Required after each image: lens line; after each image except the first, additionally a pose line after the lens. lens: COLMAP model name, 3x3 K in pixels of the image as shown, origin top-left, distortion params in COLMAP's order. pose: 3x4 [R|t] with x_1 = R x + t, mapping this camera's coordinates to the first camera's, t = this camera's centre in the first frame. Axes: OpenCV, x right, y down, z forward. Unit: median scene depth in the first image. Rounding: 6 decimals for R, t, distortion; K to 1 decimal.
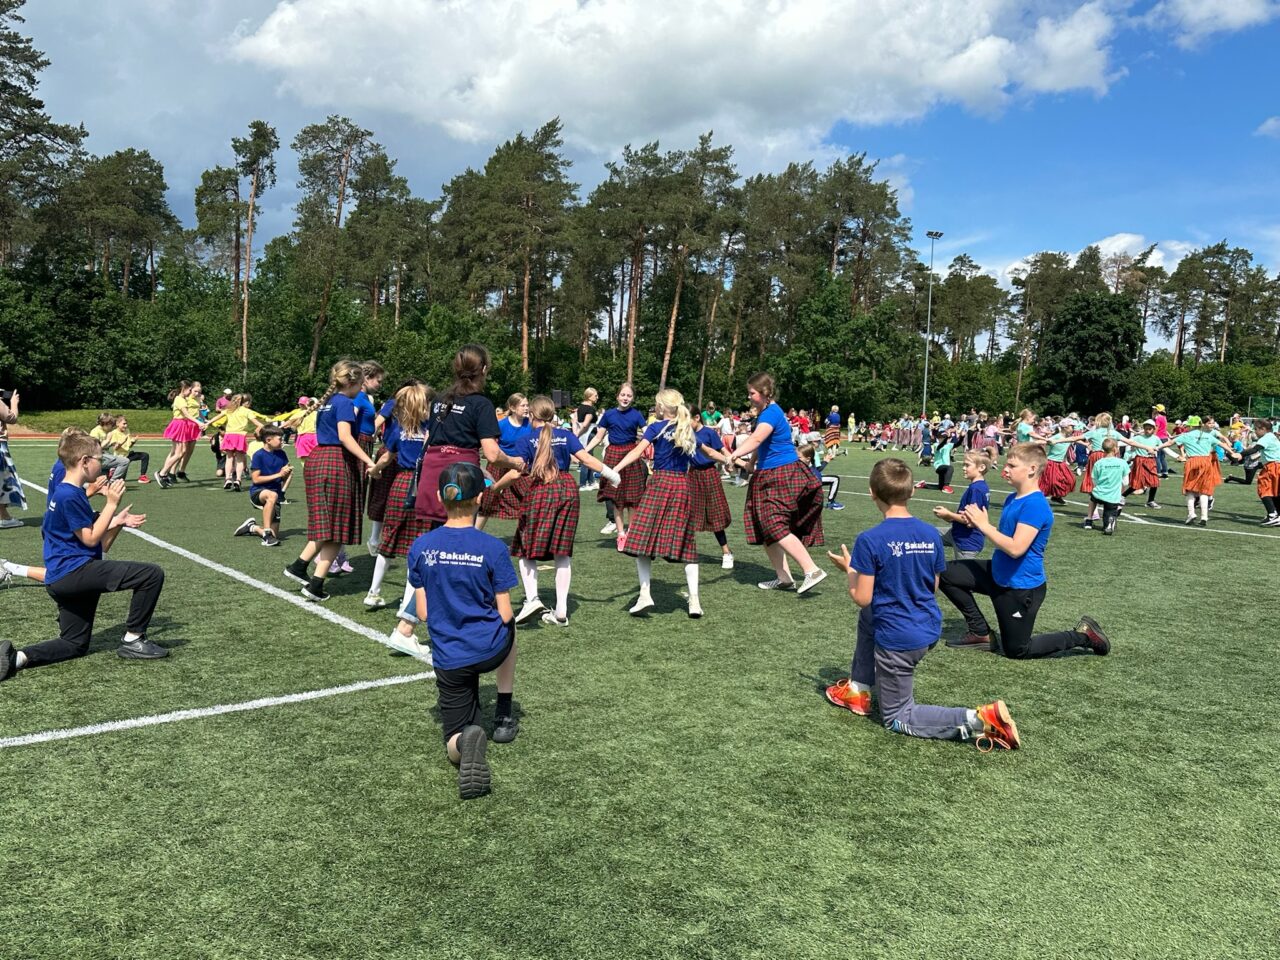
lens RADIAL K [[1013.0, 0, 639.8], [0, 1013.0, 492.7], [0, 0, 1]] dist [0.140291, -0.236672]
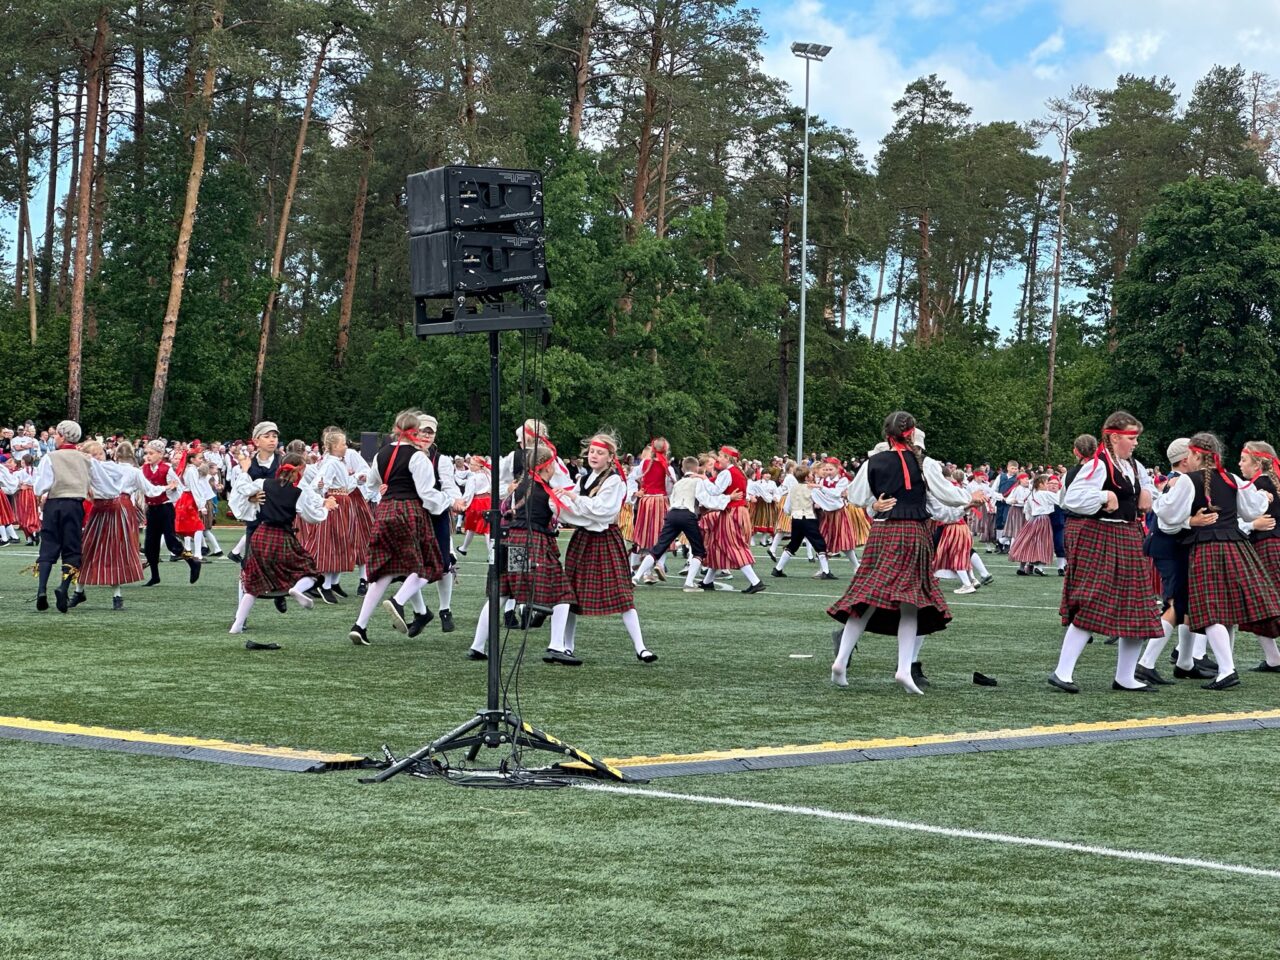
lens RADIAL K [[3217.1, 0, 667.7], [0, 3217.1, 439.5], [0, 0, 1]] dist [0.043286, 3.036119]
pose [[0.985086, 0.004302, 0.172009, 0.001422], [0.010937, 0.996100, -0.087549, 0.025474], [-0.171715, 0.088125, 0.981197, -0.299694]]
